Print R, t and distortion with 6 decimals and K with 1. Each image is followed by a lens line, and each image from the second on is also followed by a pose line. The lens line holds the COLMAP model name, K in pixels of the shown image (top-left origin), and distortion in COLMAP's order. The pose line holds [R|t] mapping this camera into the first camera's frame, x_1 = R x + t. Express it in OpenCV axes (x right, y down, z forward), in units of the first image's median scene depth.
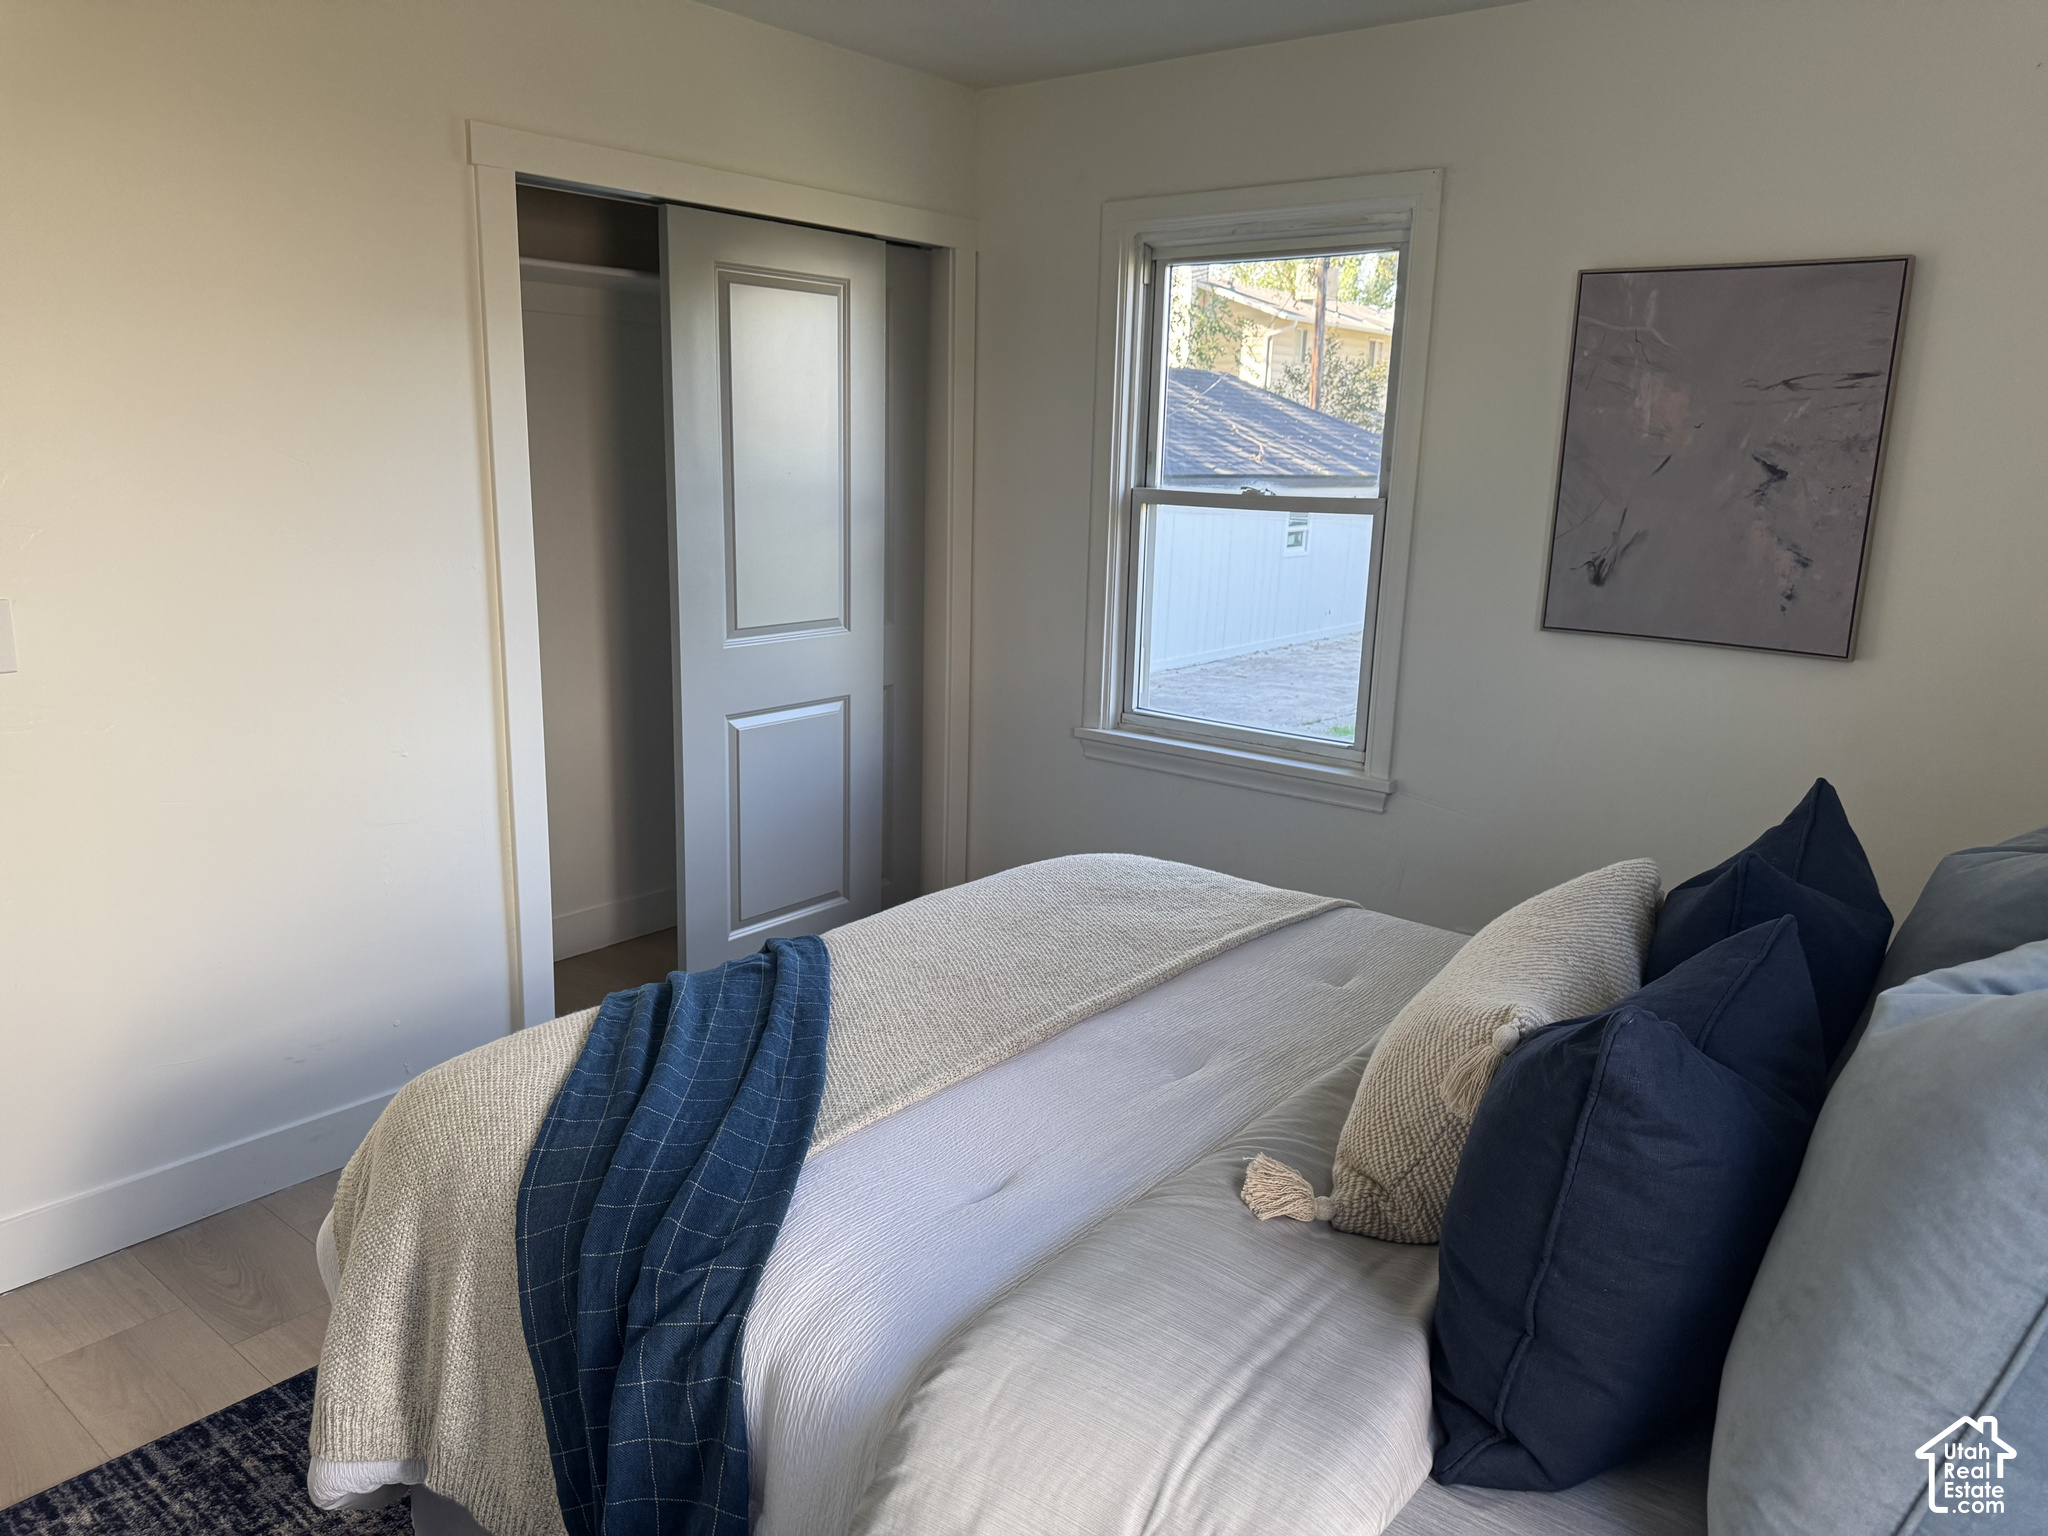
lens RADIAL K [[1436.1, 0, 1027.4], [0, 1436.1, 772.2], [0, 0, 1]] dist [-0.003881, -0.006293]
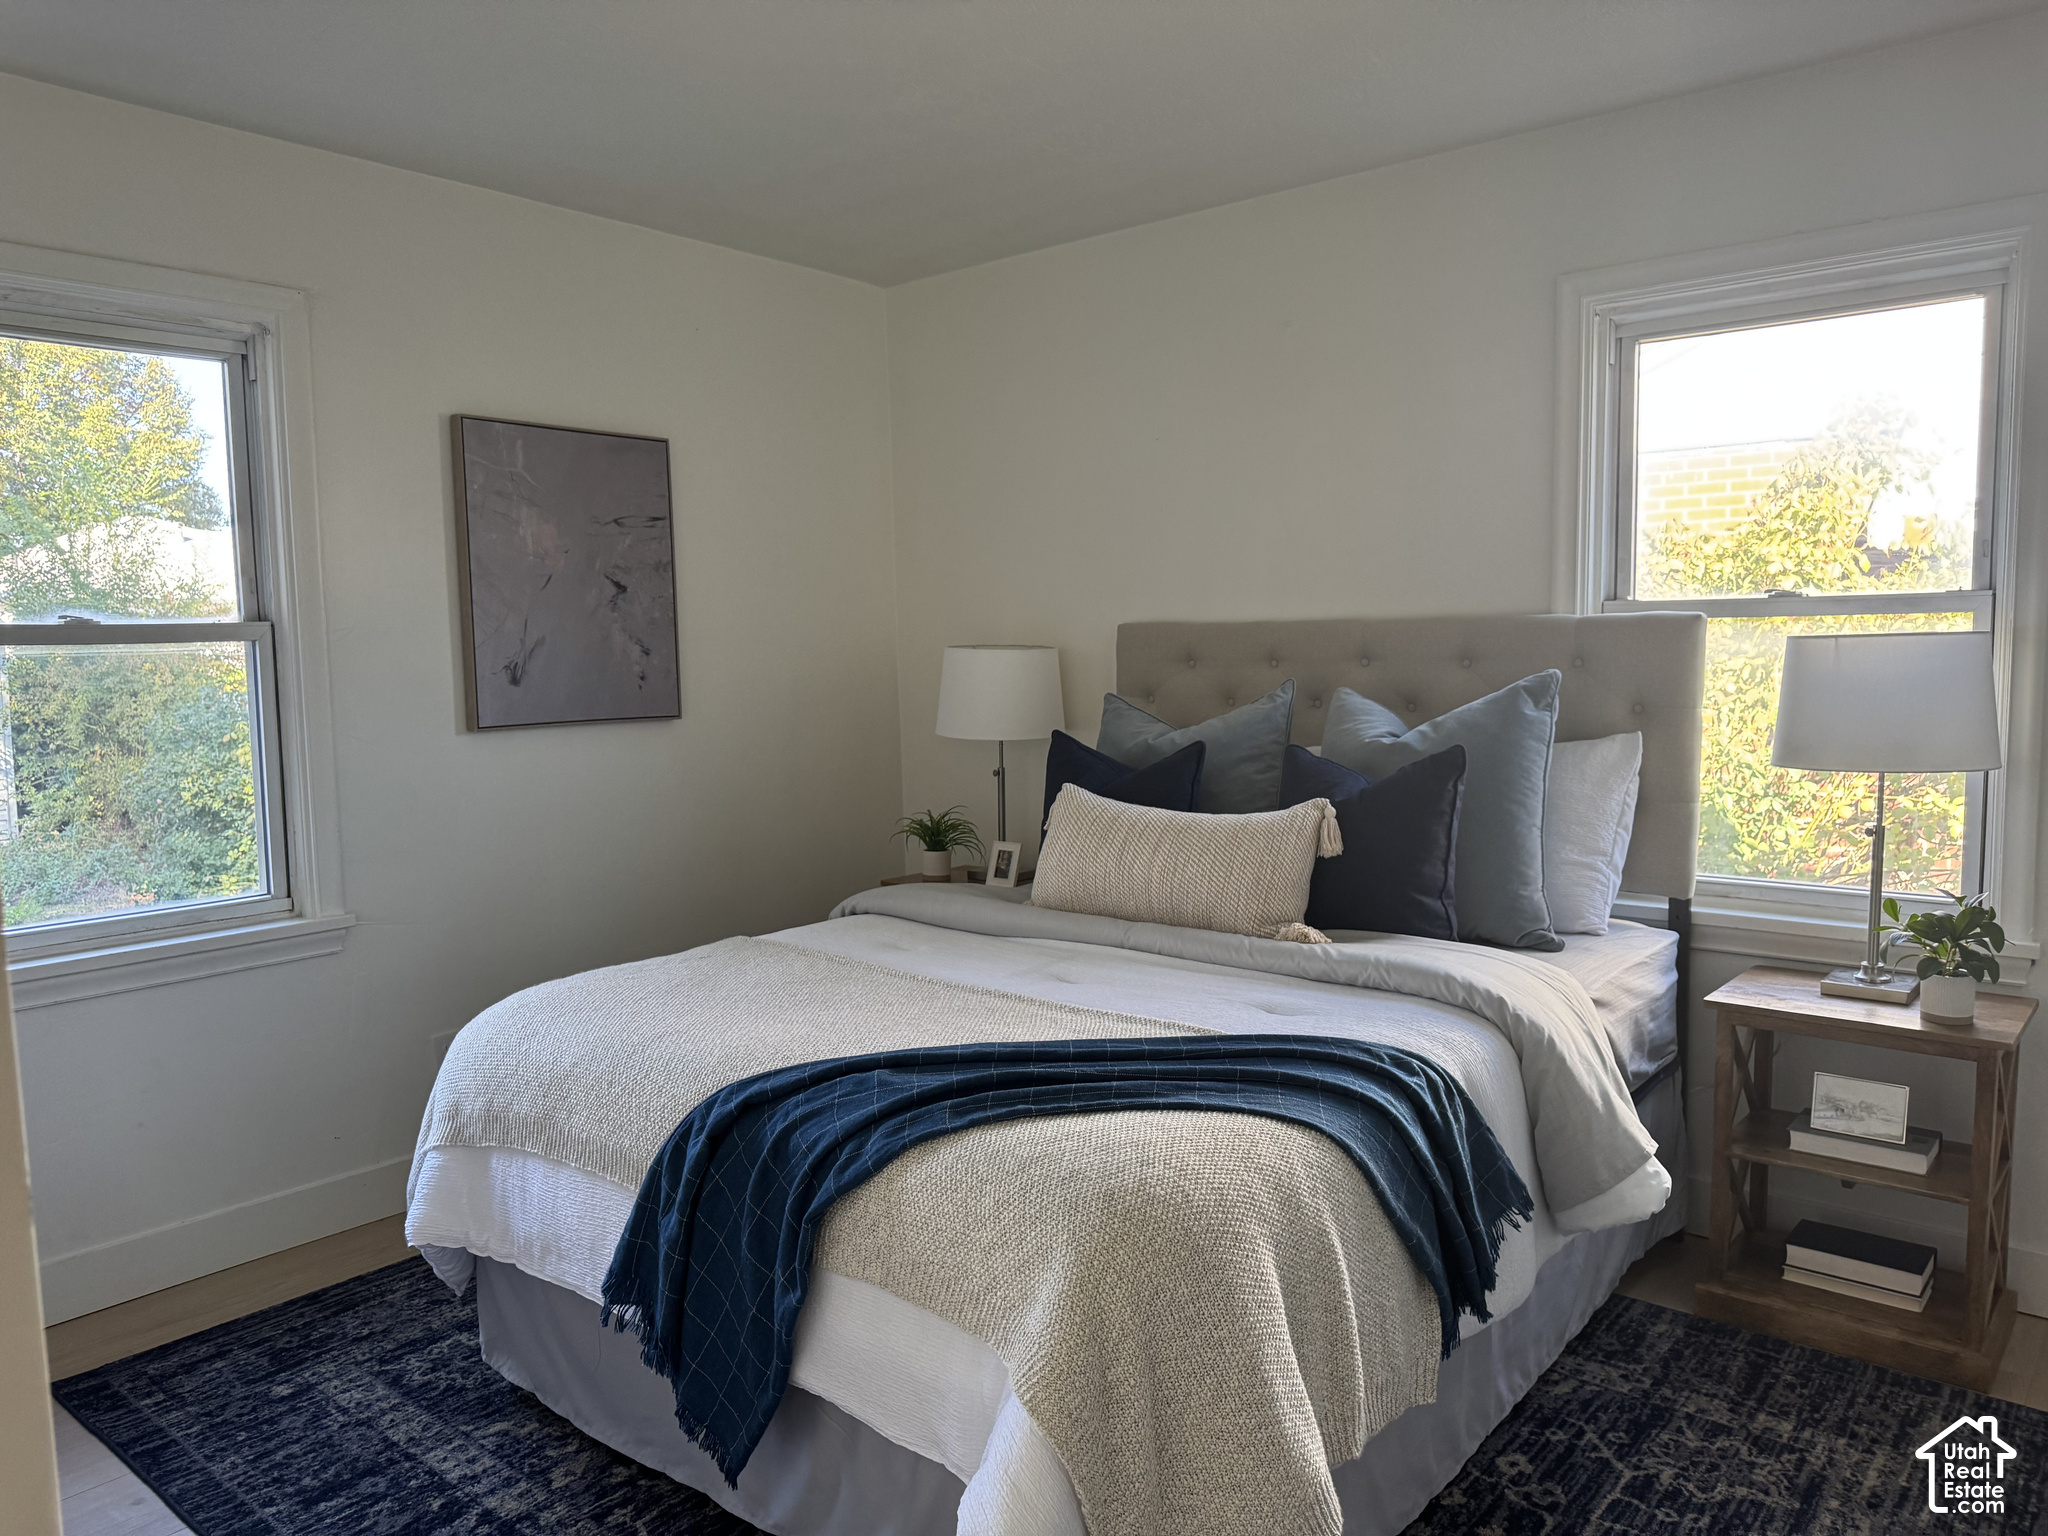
lens RADIAL K [[1436.1, 0, 1029.2], [0, 1436.1, 765.5], [0, 0, 1]] dist [-0.003881, -0.006293]
pose [[0.027872, -0.112695, 0.993239, -0.794486], [0.237820, 0.965842, 0.102912, -0.094510], [-0.970909, 0.233344, 0.053721, 0.589148]]
